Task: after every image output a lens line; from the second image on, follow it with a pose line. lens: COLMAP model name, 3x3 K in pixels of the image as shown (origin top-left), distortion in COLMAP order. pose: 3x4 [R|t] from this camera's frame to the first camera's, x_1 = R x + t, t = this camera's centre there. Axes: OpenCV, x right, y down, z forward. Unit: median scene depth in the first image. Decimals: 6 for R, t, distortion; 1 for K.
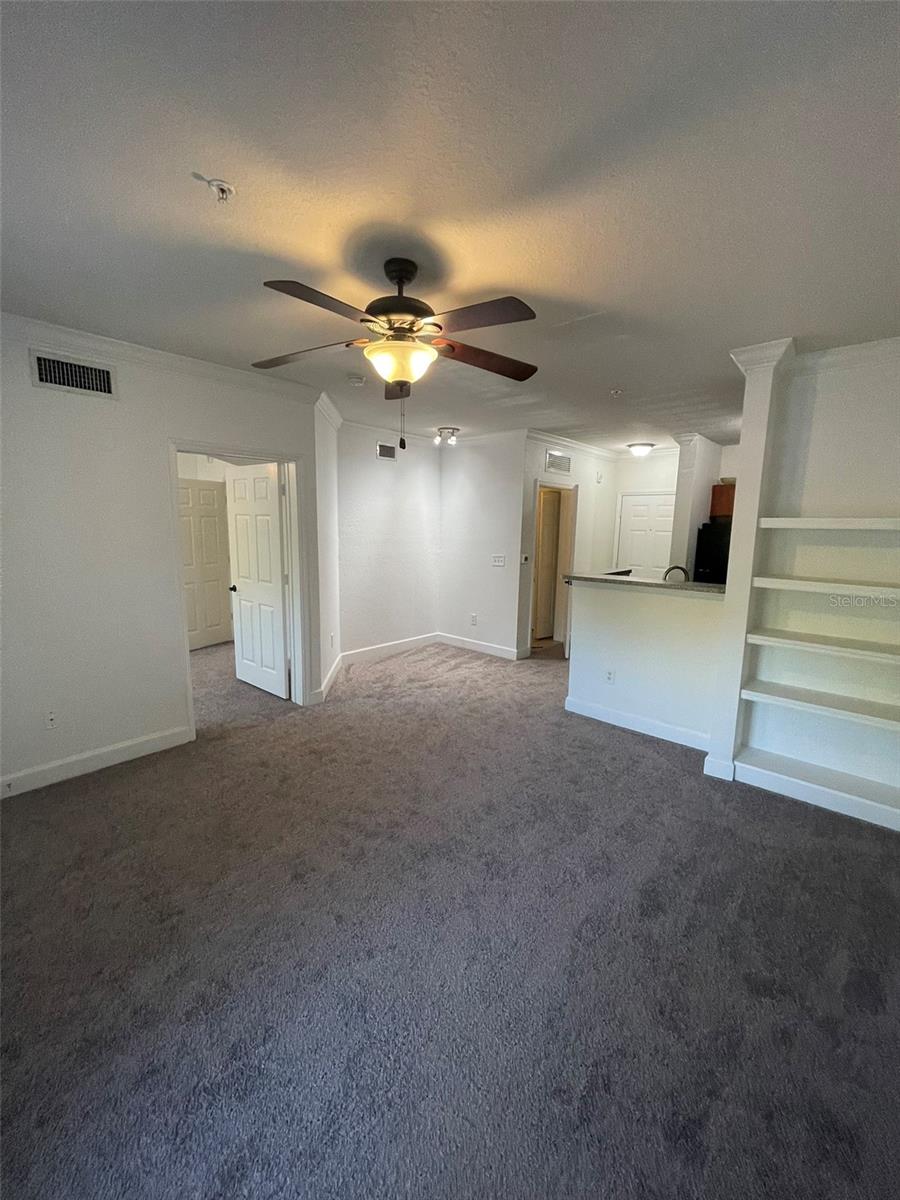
lens RADIAL K [[481.4, 0, 448.5], [0, 481.4, 598.4], [0, 0, 1]] dist [-0.001285, 0.000308]
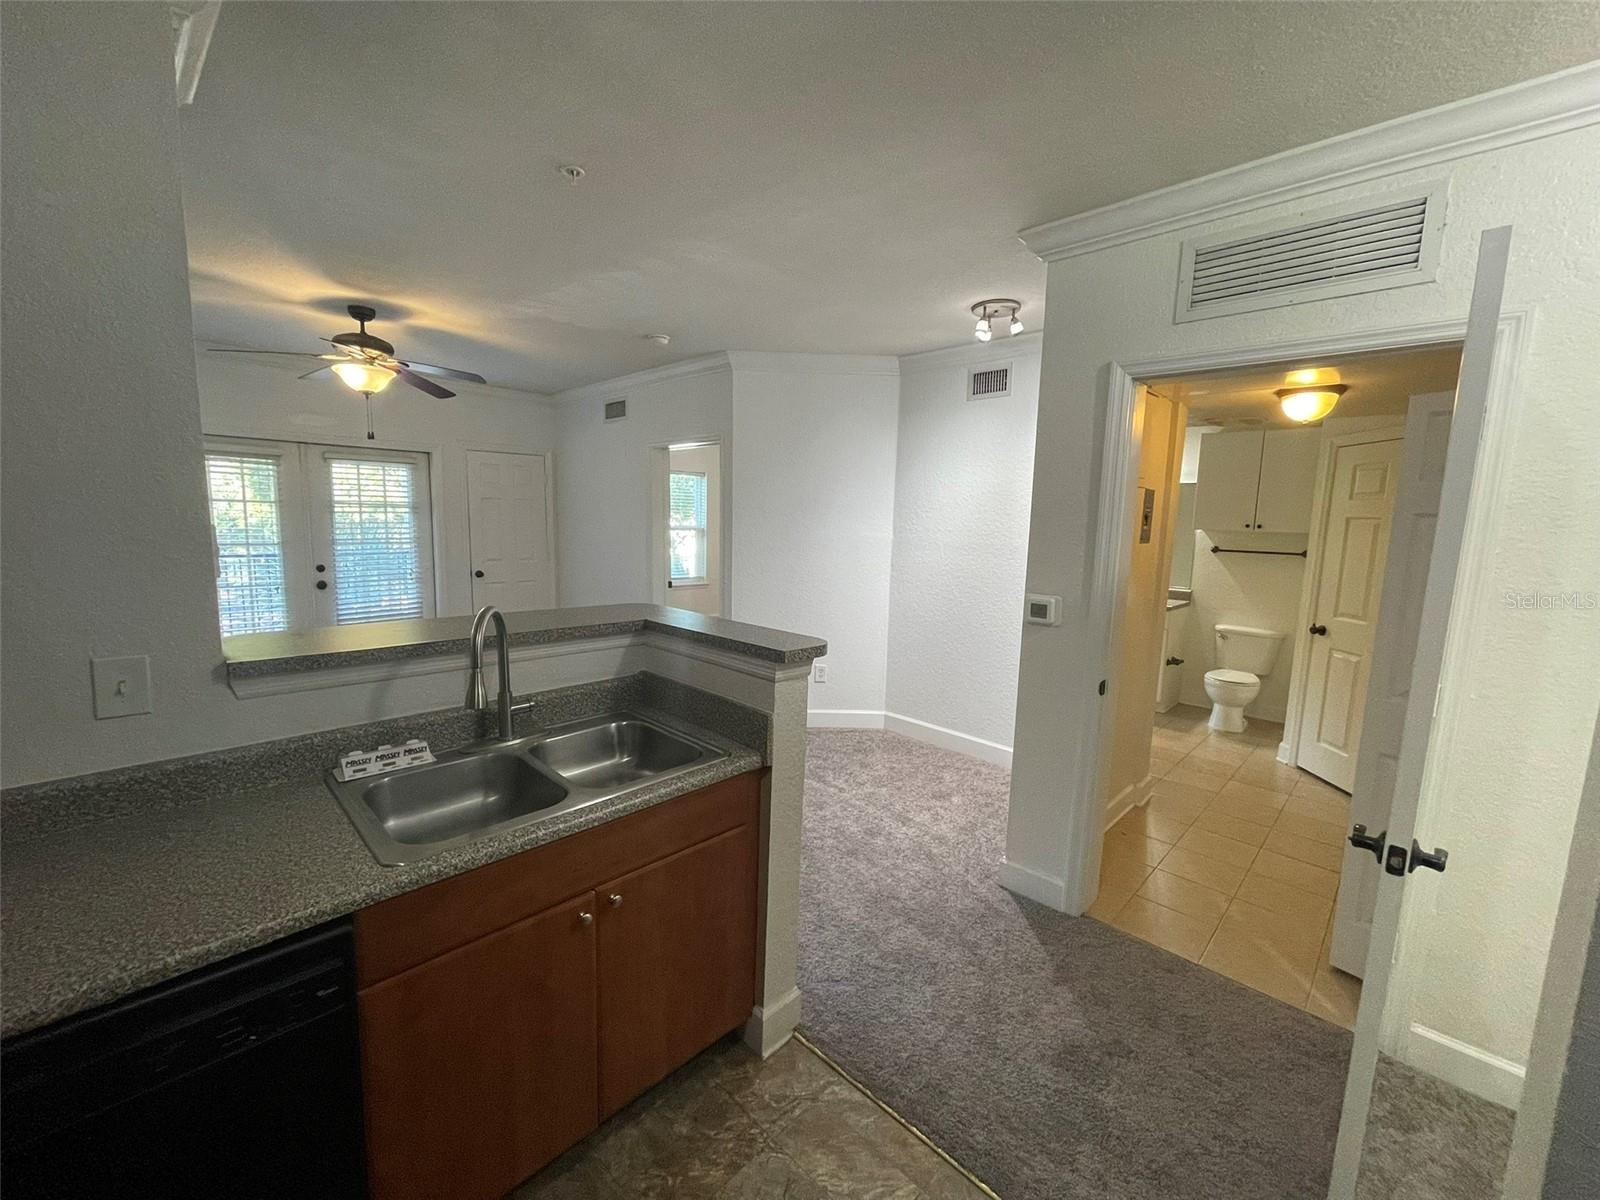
lens RADIAL K [[641.9, 0, 788.7], [0, 641.9, 599.8], [0, 0, 1]] dist [-0.001285, 0.000308]
pose [[-0.041930, 0.111783, -0.992848, 1.106600], [-0.182767, 0.976096, 0.117615, -0.196937], [0.982262, 0.186392, -0.020498, 1.492939]]
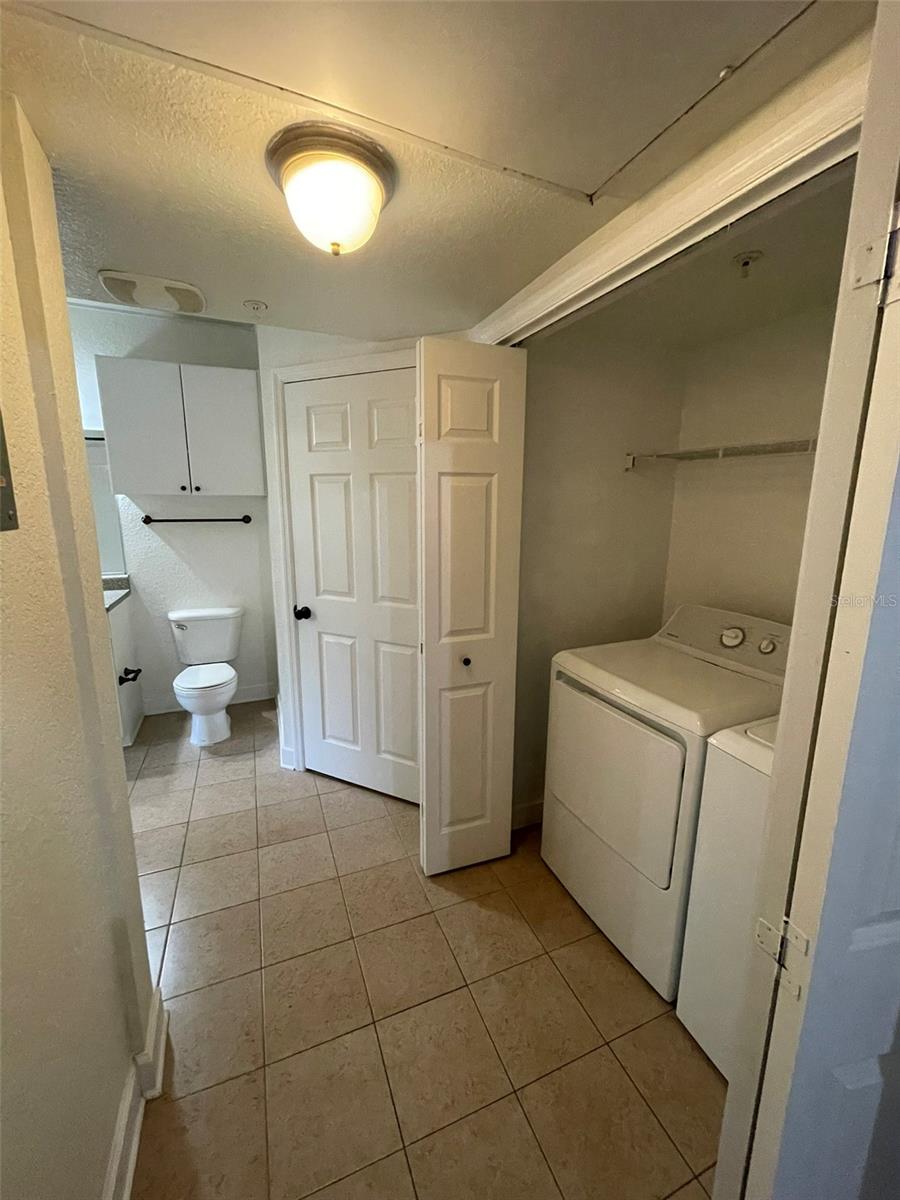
lens RADIAL K [[481.4, 0, 426.1], [0, 481.4, 593.0], [0, 0, 1]] dist [-0.001285, 0.000308]
pose [[0.900217, 0.072625, -0.429343, 0.305186], [-0.061456, 0.997314, 0.039842, -0.258803], [0.431083, -0.009480, 0.902262, 1.894520]]
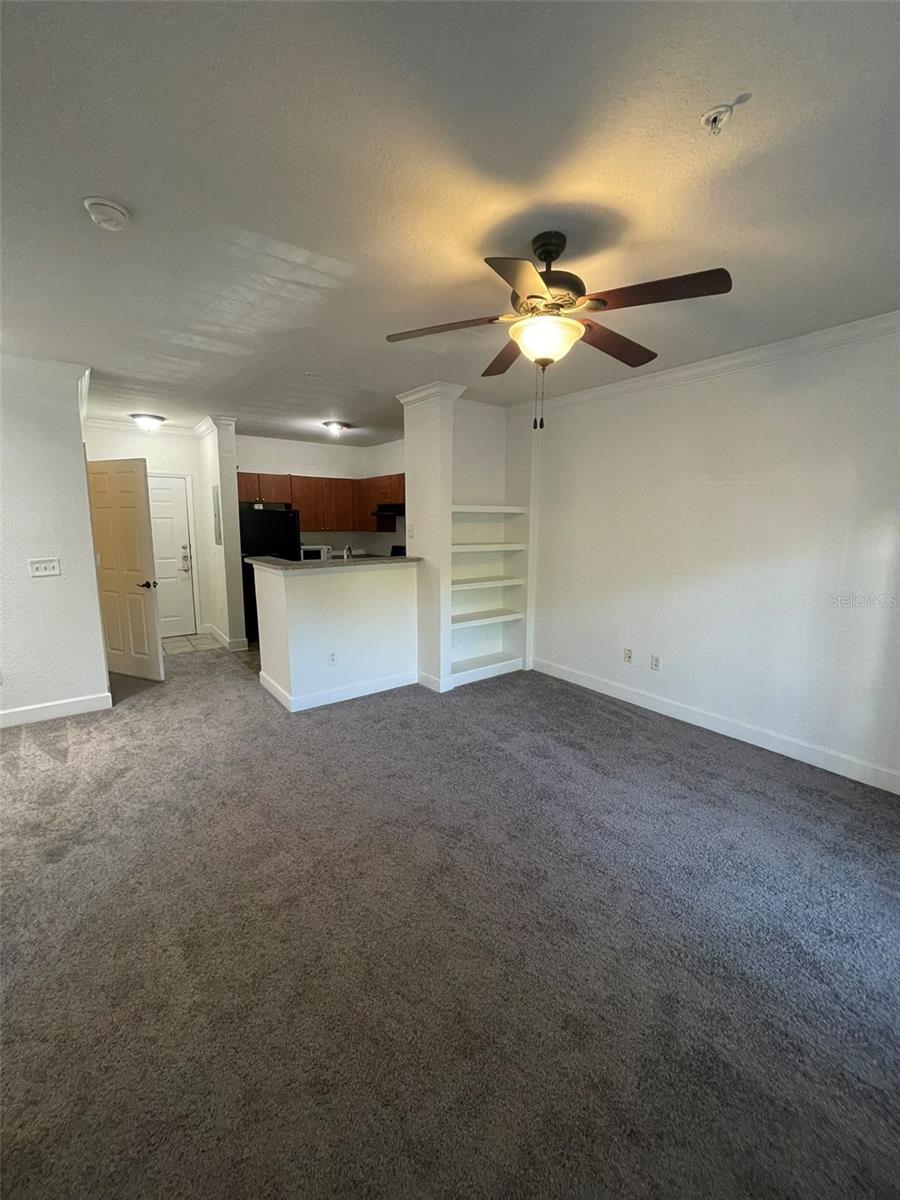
lens RADIAL K [[481.4, 0, 449.2], [0, 481.4, 593.4], [0, 0, 1]] dist [-0.001285, 0.000308]
pose [[0.187852, -0.162667, 0.968633, -0.749991], [0.150826, 0.979271, 0.135203, -0.093610], [-0.970548, 0.120697, 0.208493, 0.673092]]
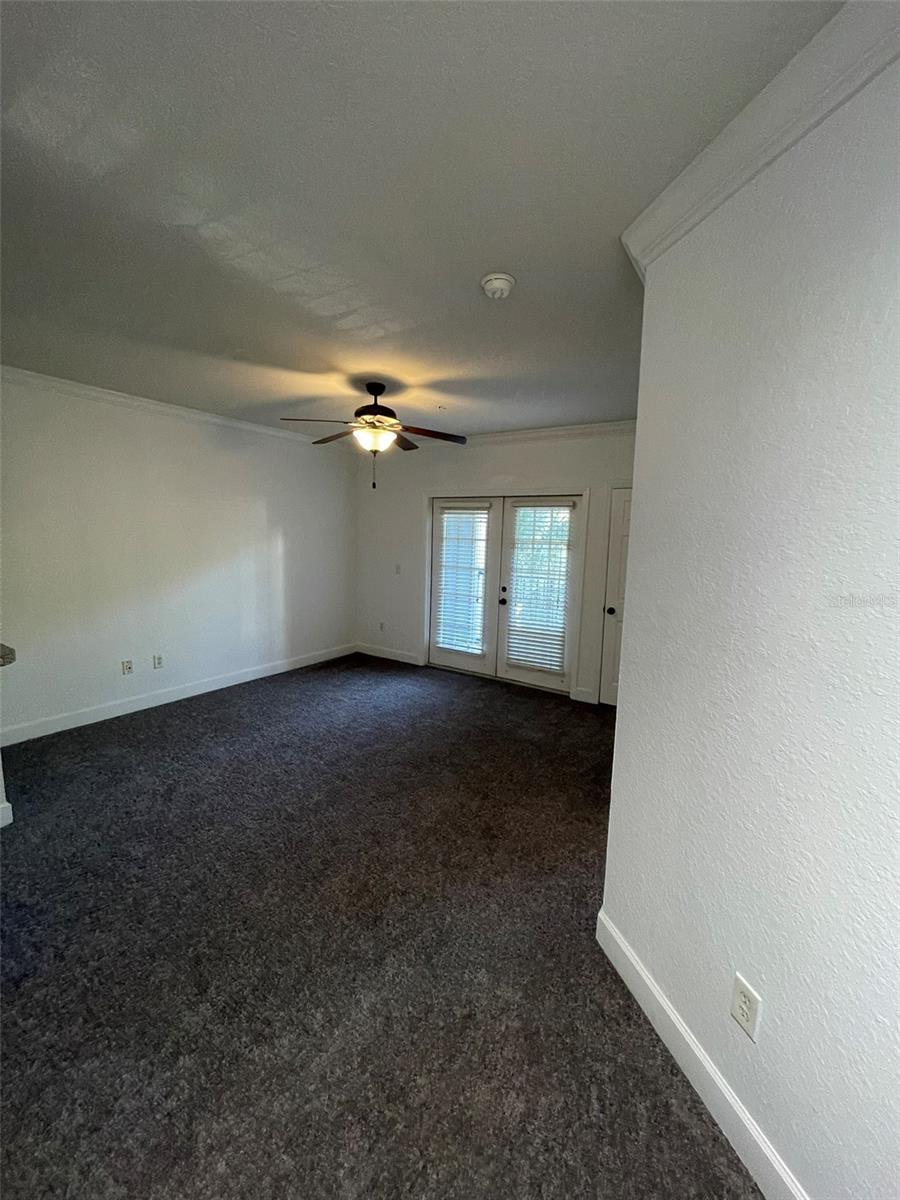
lens RADIAL K [[481.4, 0, 448.6], [0, 481.4, 595.7], [0, 0, 1]] dist [-0.001285, 0.000308]
pose [[-0.986868, -0.023238, -0.159848, -0.061056], [-0.067470, 0.958436, 0.277214, -0.288259], [0.146762, 0.284359, -0.947418, 1.815824]]
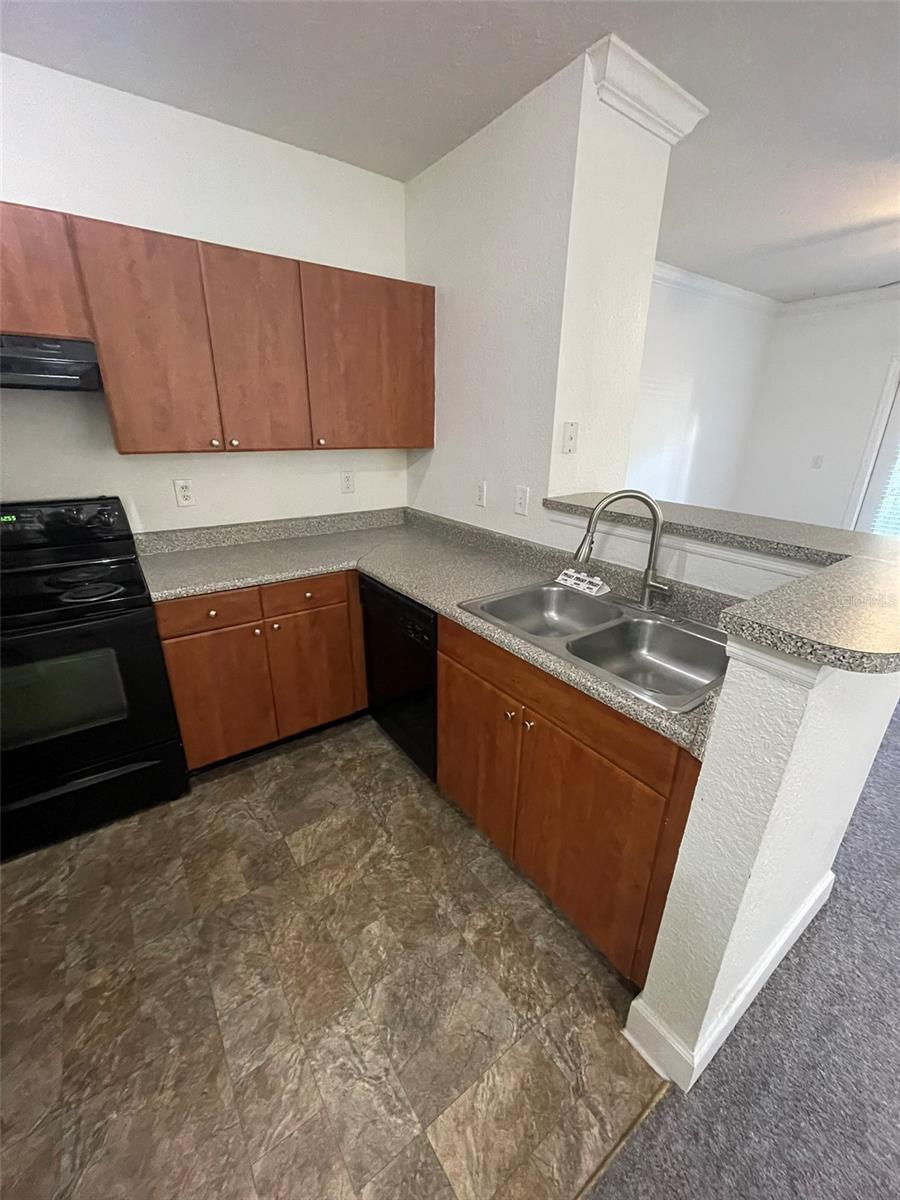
lens RADIAL K [[481.4, 0, 450.3], [0, 481.4, 597.2], [0, 0, 1]] dist [-0.001285, 0.000308]
pose [[-0.976617, -0.100870, 0.189855, 0.660185], [0.003819, 0.874817, 0.484438, -0.224251], [-0.214954, 0.473835, -0.853976, 1.743370]]
